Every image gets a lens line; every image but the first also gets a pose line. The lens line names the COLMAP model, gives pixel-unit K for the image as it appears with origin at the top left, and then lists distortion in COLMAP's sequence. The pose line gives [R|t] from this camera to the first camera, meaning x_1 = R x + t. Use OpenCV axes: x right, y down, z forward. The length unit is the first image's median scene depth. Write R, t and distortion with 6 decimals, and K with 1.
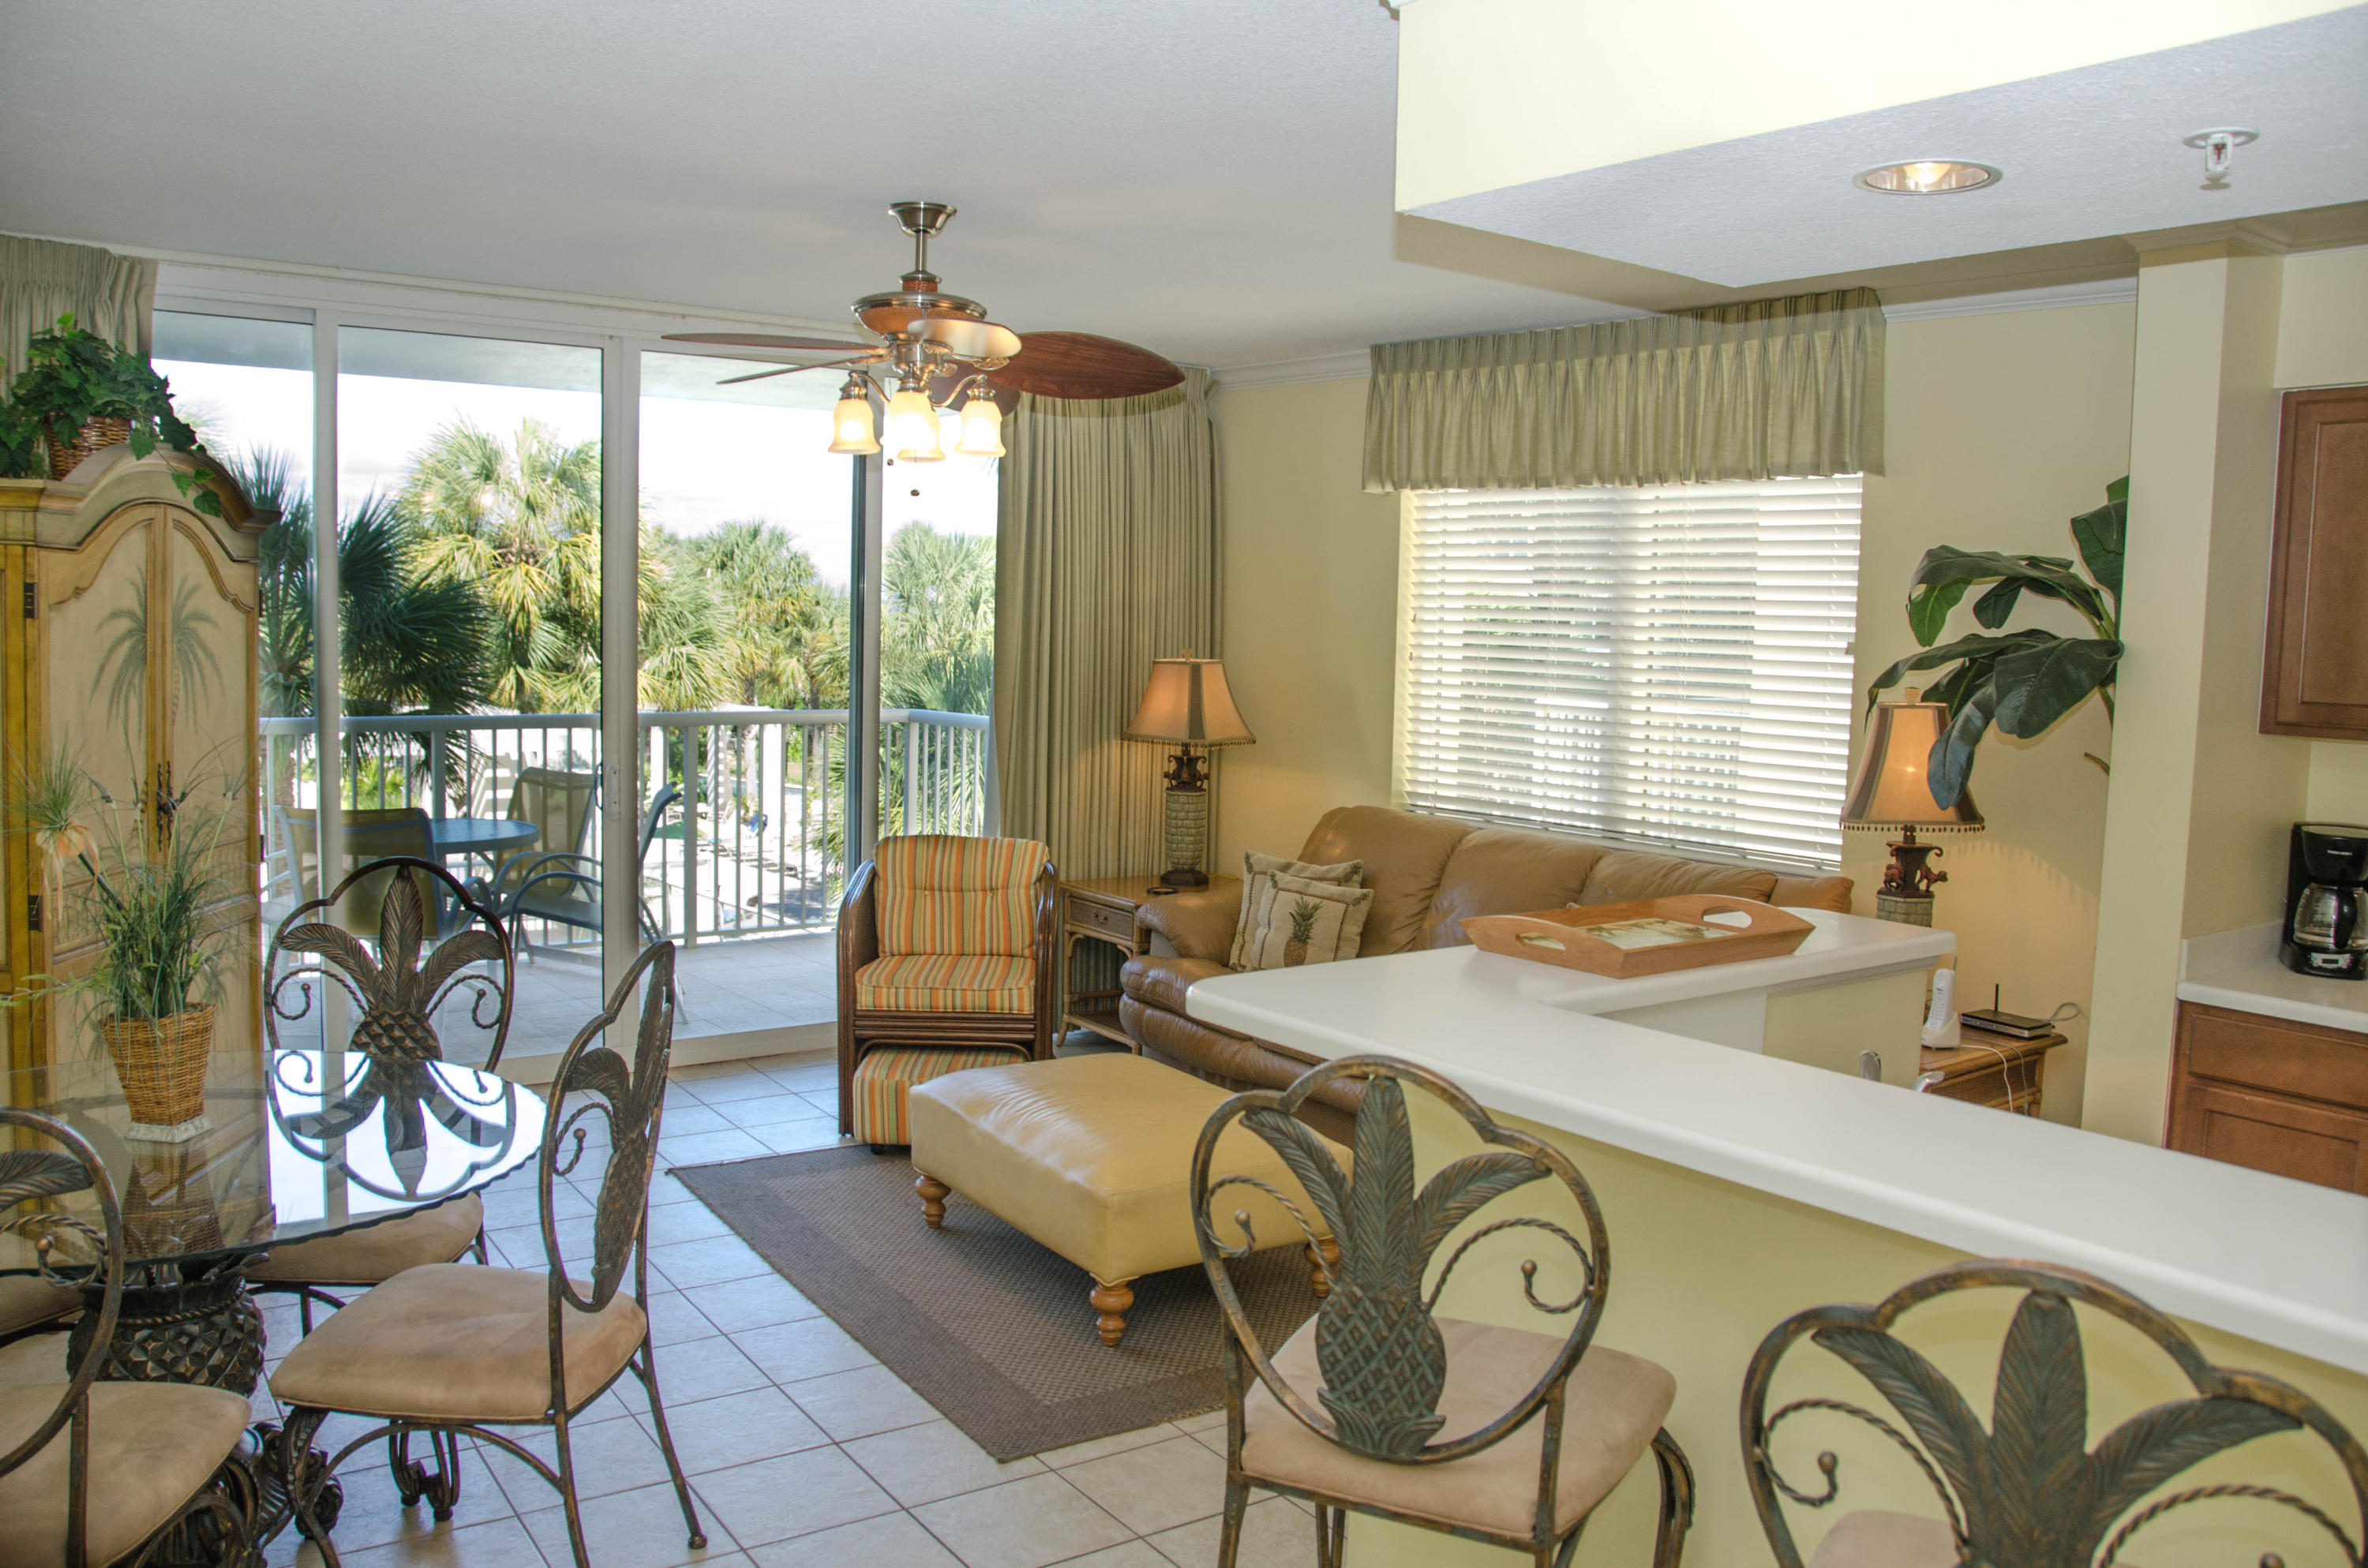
lens RADIAL K [[1843.7, 0, 1174.1], [0, 1843.7, 773.8], [0, 0, 1]] dist [-0.147778, 0.093424]
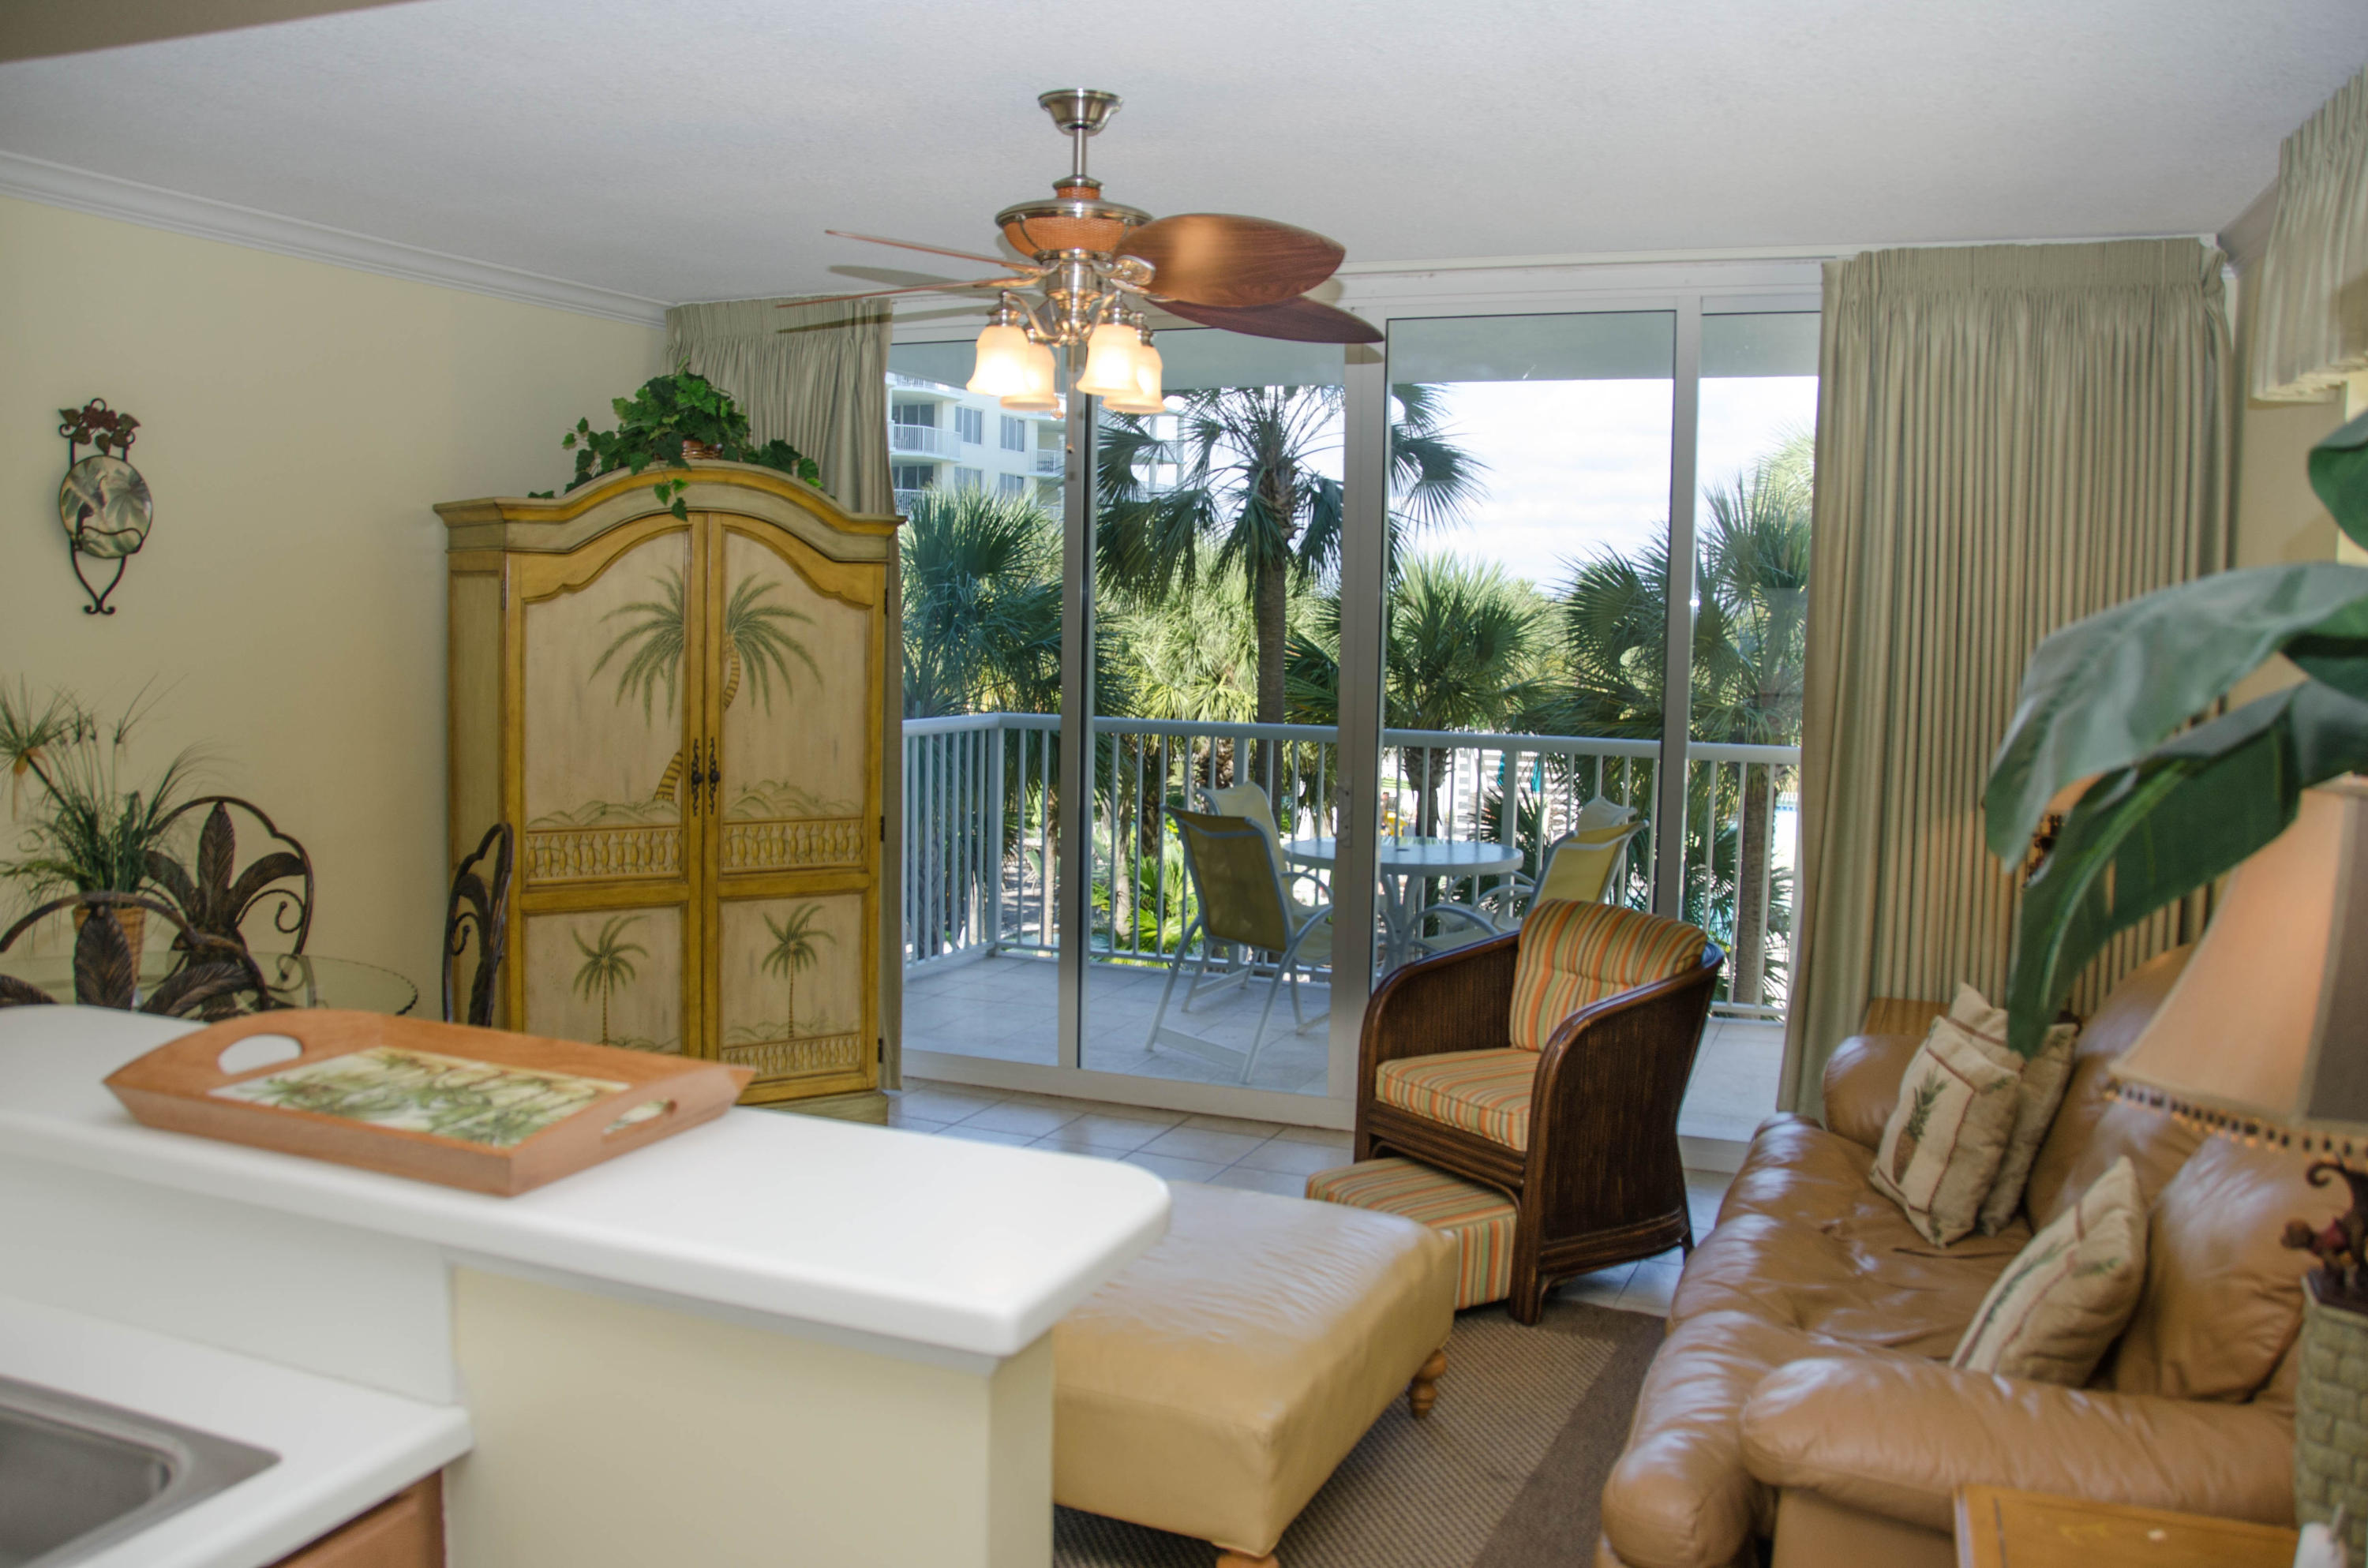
lens RADIAL K [[1843.7, 0, 1193.9], [0, 1843.7, 789.8], [0, 0, 1]] dist [-0.147778, 0.093424]
pose [[0.539147, 0.069330, -0.839353, 0.091501], [-0.082888, 0.996136, 0.029038, -0.005201], [0.838123, 0.053917, 0.542811, 0.097308]]
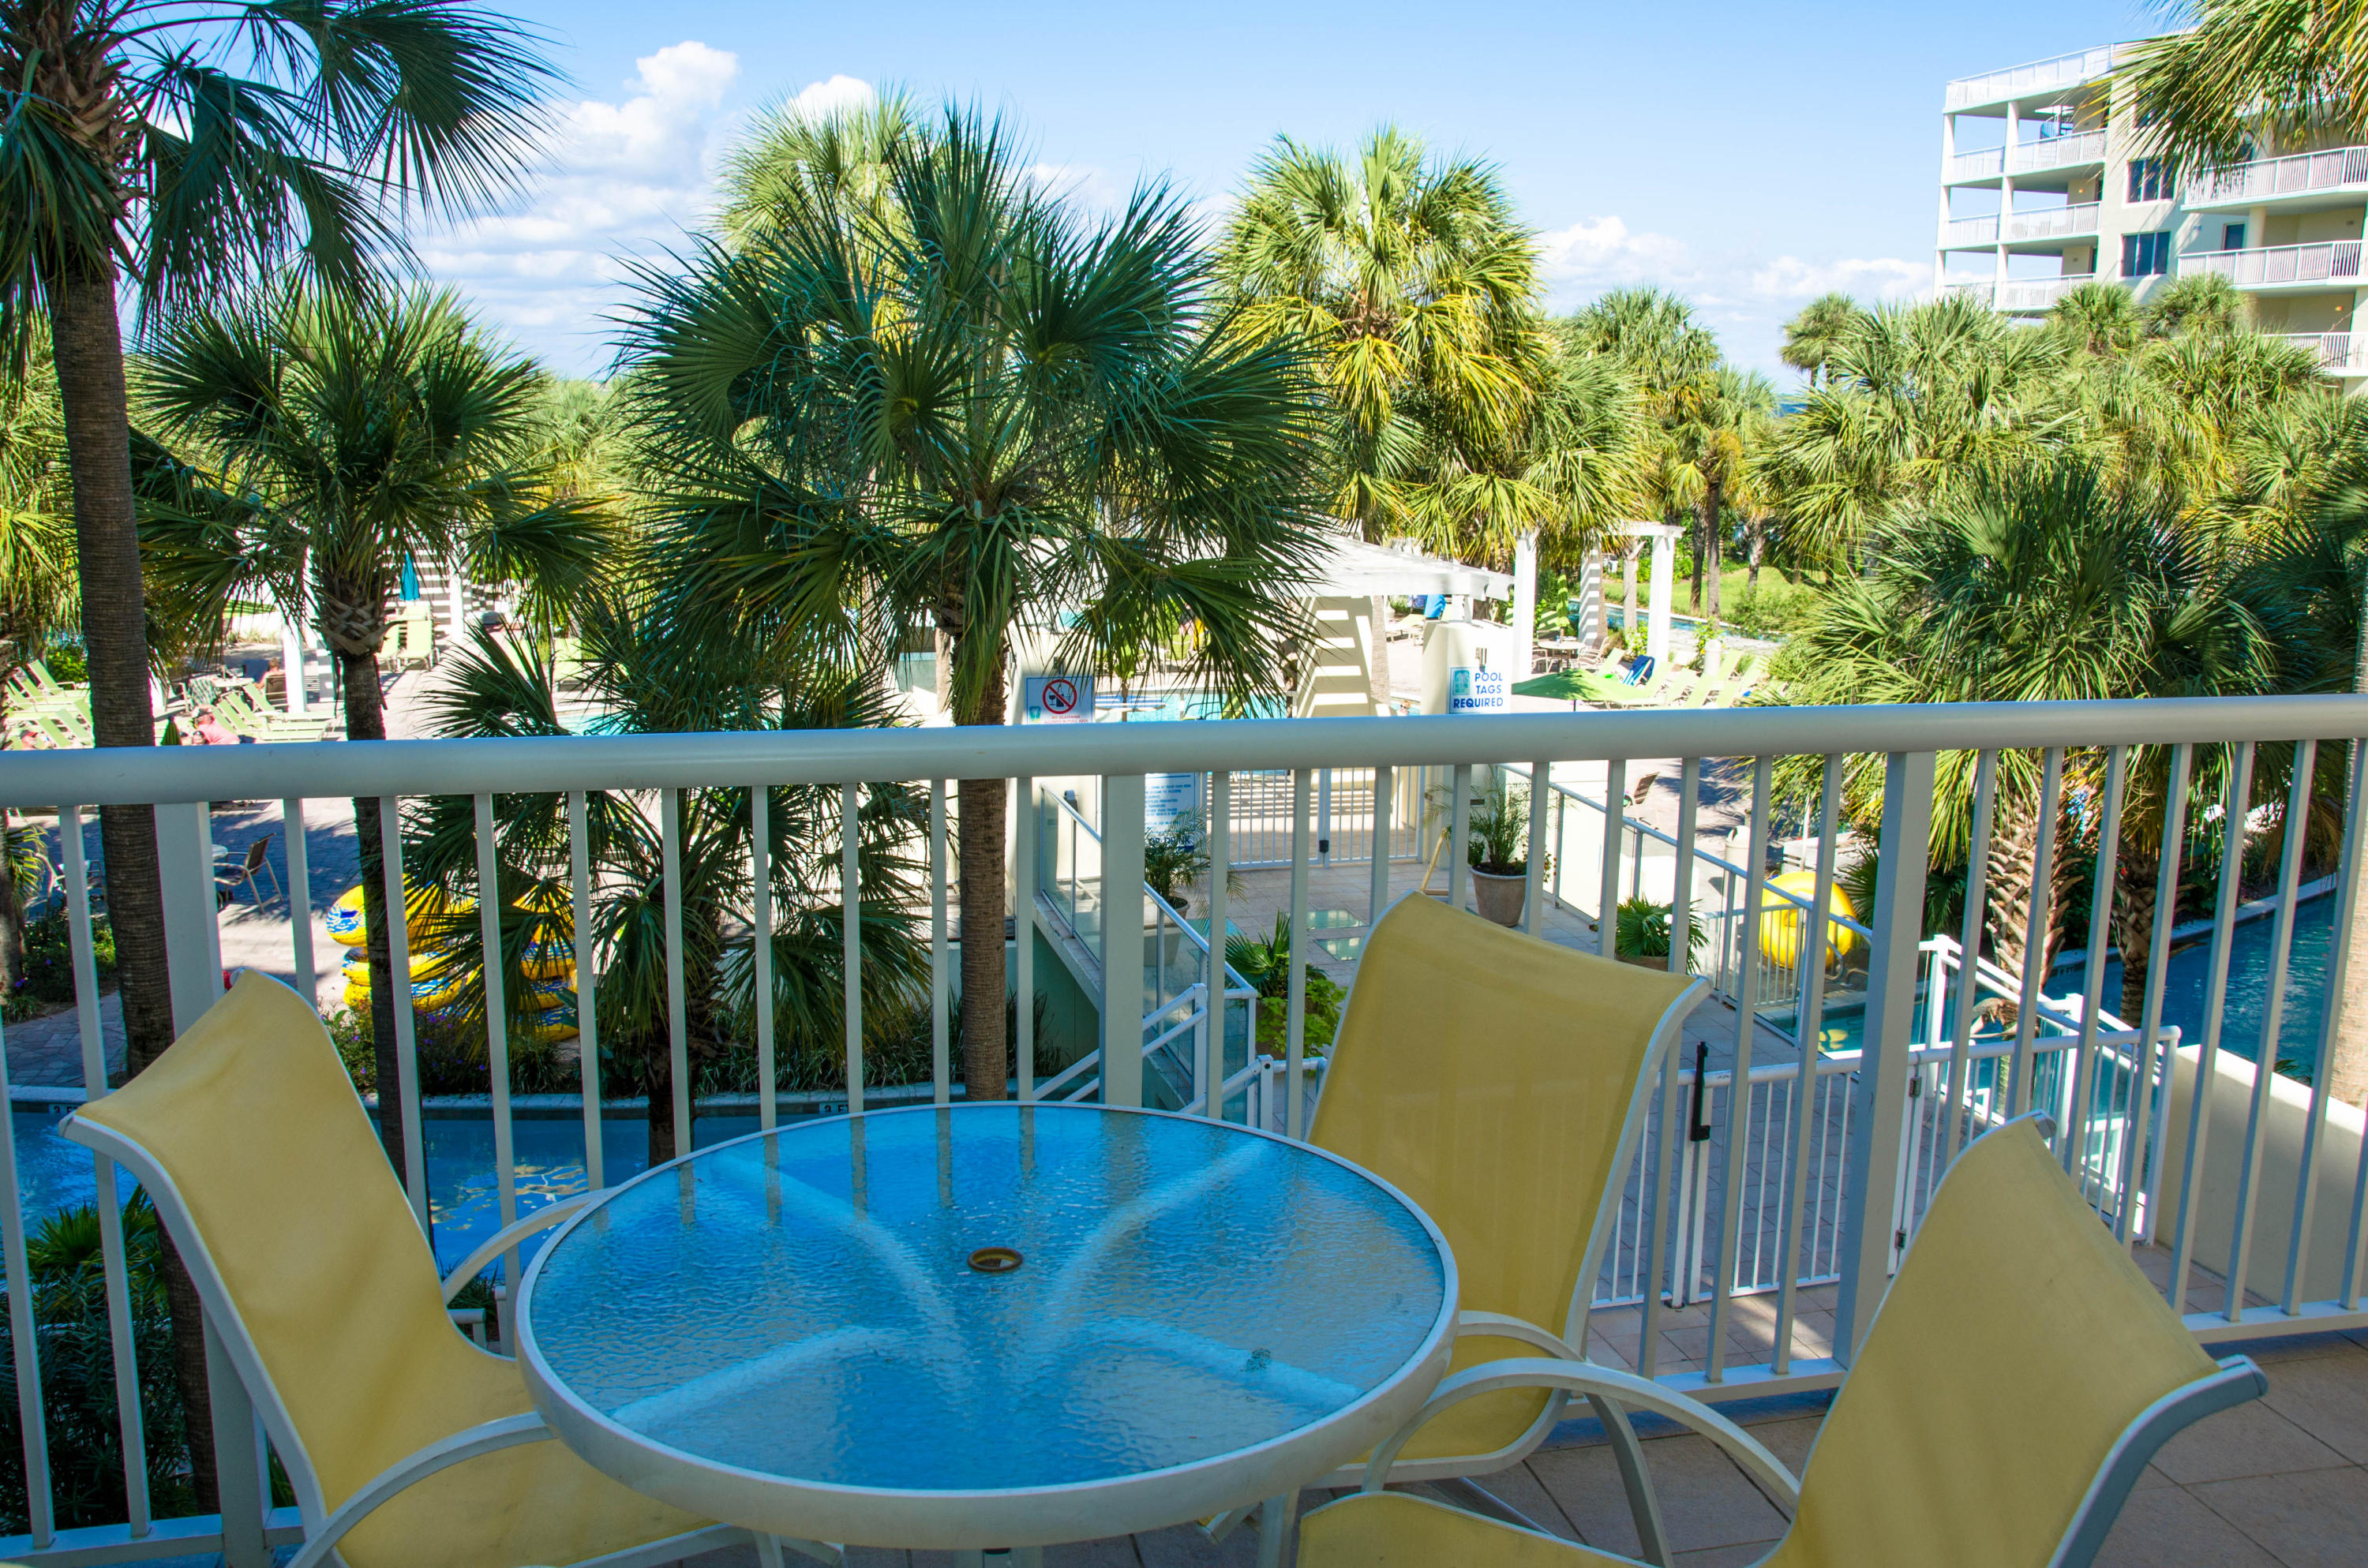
lens RADIAL K [[2008.8, 0, 1198.4], [0, 2008.8, 800.6], [0, 0, 1]] dist [-0.089432, 0.055038]
pose [[0.911063, 0.067599, -0.406686, -0.076497], [-0.023865, 0.993459, 0.111668, -0.015859], [0.411575, -0.092031, 0.906717, 0.203368]]
